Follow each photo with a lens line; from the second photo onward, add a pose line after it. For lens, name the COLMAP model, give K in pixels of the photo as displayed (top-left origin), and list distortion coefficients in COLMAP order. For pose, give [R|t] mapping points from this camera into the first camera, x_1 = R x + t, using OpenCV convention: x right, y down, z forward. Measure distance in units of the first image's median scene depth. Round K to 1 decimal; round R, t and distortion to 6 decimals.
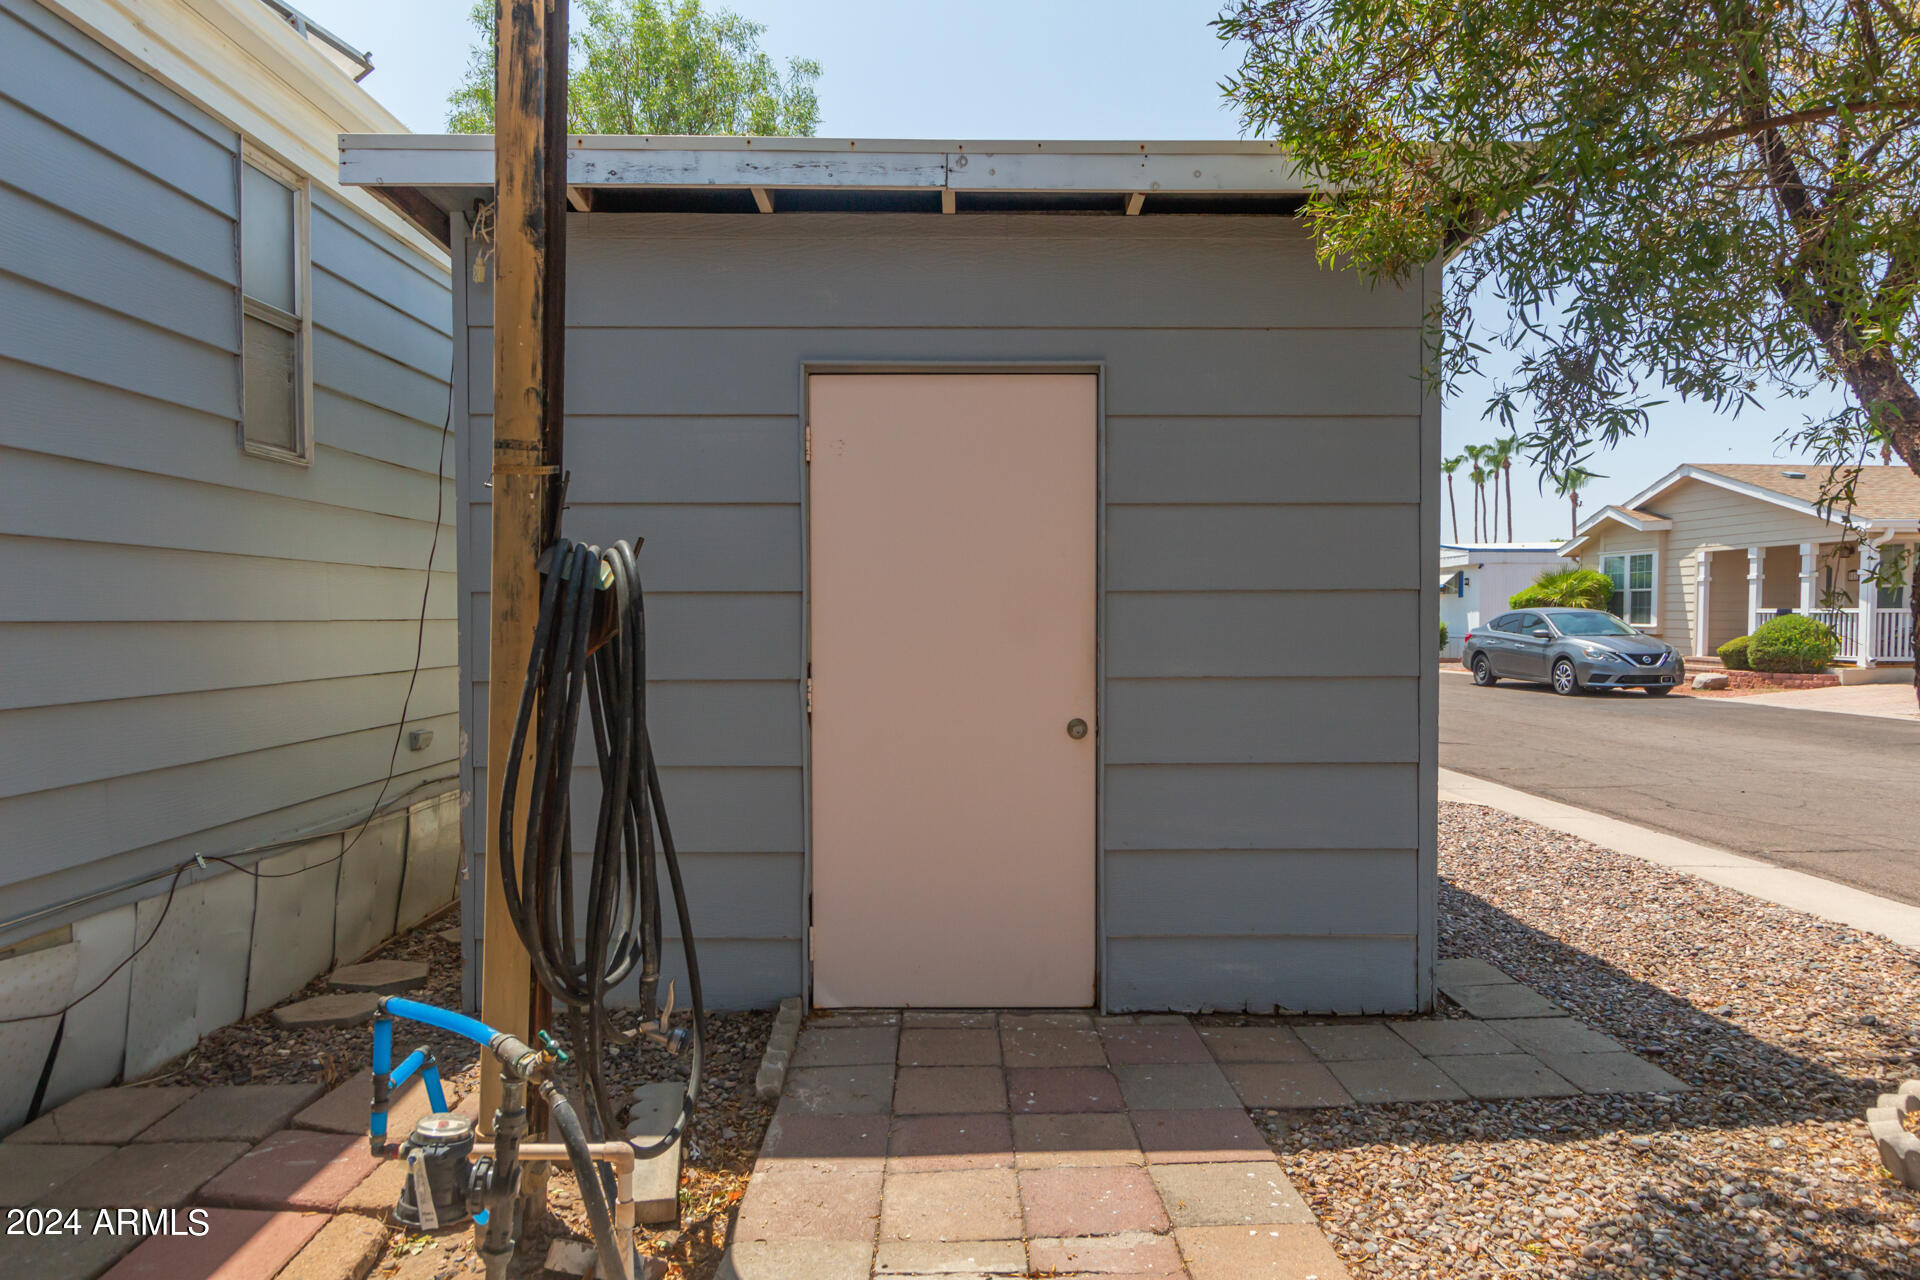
lens RADIAL K [[1187.8, 0, 960.0], [0, 1187.8, 640.0], [0, 0, 1]] dist [0.003623, 0.000635]
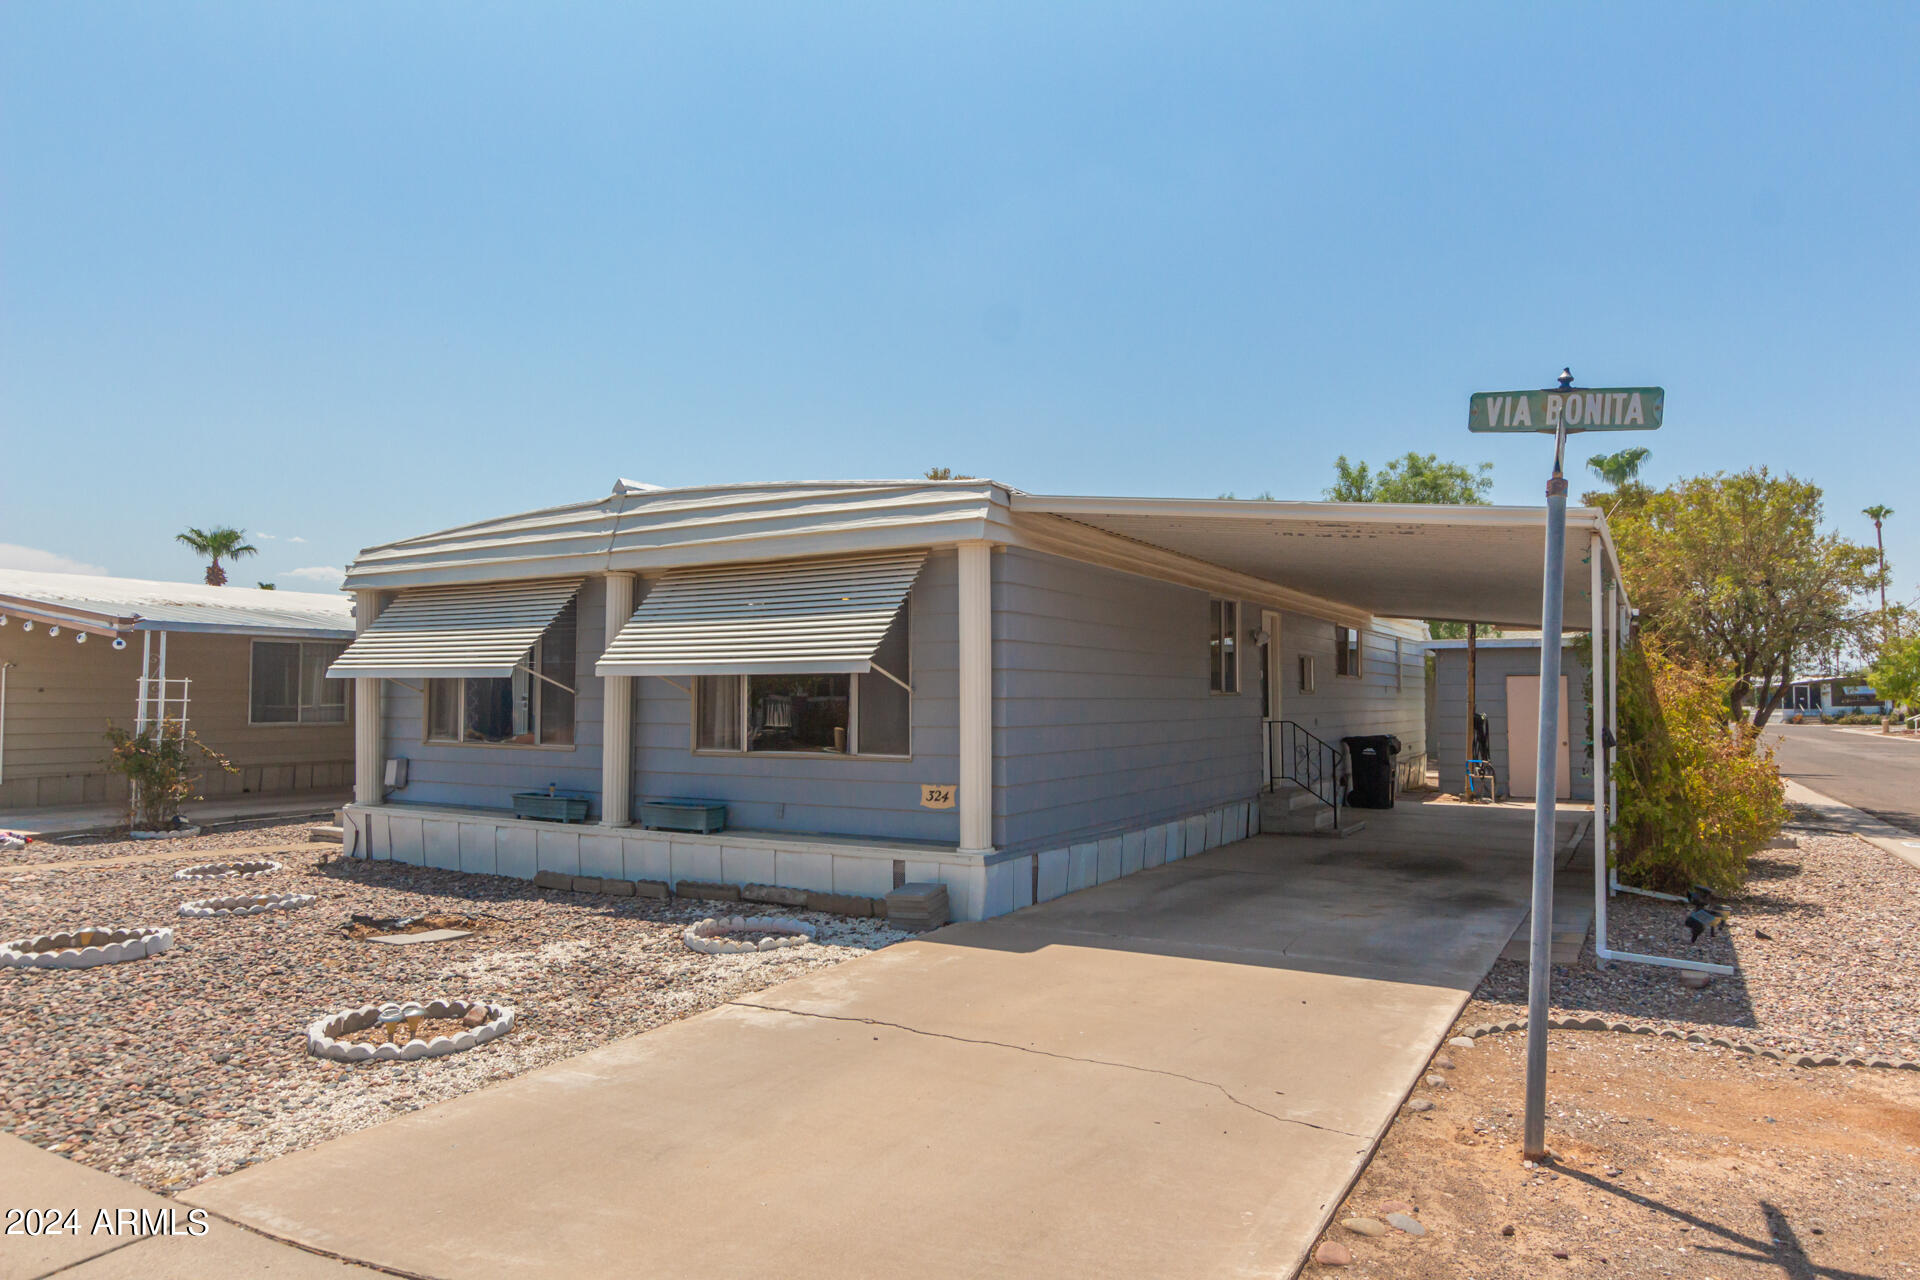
lens RADIAL K [[1187.8, 0, 960.0], [0, 1187.8, 640.0], [0, 0, 1]] dist [0.003623, 0.000635]
pose [[0.867065, -0.022619, -0.497681, 0.391373], [-0.013982, 0.997470, -0.069693, 0.022367], [0.497998, 0.067387, 0.864556, -4.675673]]
